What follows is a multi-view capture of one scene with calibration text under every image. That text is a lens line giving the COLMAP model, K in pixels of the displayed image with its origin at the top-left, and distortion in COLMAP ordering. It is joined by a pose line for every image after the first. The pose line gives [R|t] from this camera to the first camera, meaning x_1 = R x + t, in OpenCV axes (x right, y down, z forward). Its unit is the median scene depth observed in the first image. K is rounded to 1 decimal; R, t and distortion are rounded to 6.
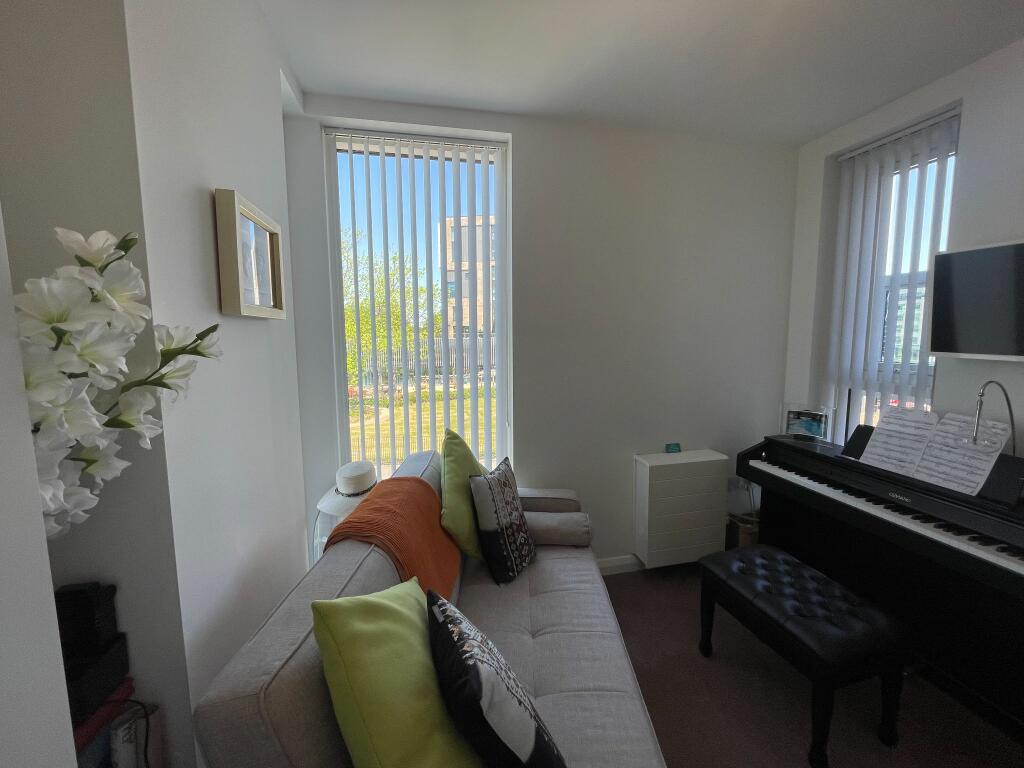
lens RADIAL K [[410.7, 0, 511.5], [0, 410.7, 374.0], [0, 0, 1]] dist [-0.000786, -0.000050]
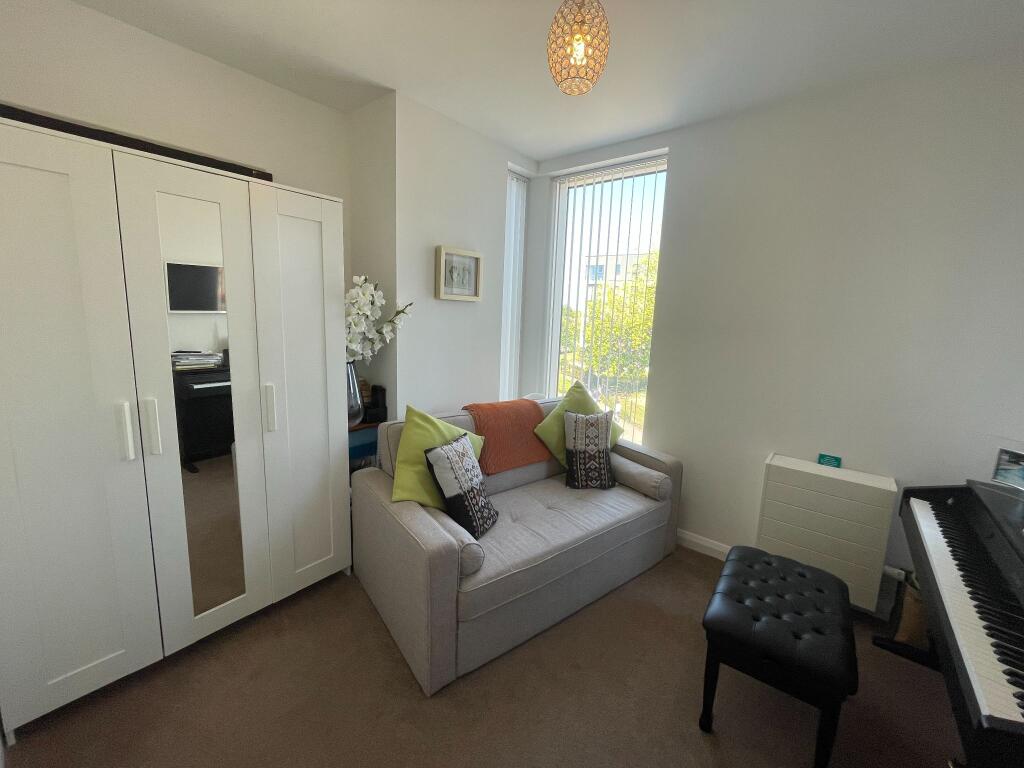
lens RADIAL K [[413.5, 0, 512.4], [0, 413.5, 372.8], [0, 0, 1]] dist [-0.001719, -0.000316]
pose [[0.620959, 0.148756, -0.769599, 0.905264], [-0.123504, 0.988131, 0.091345, 0.003003], [0.774052, 0.038327, 0.631960, -0.091910]]
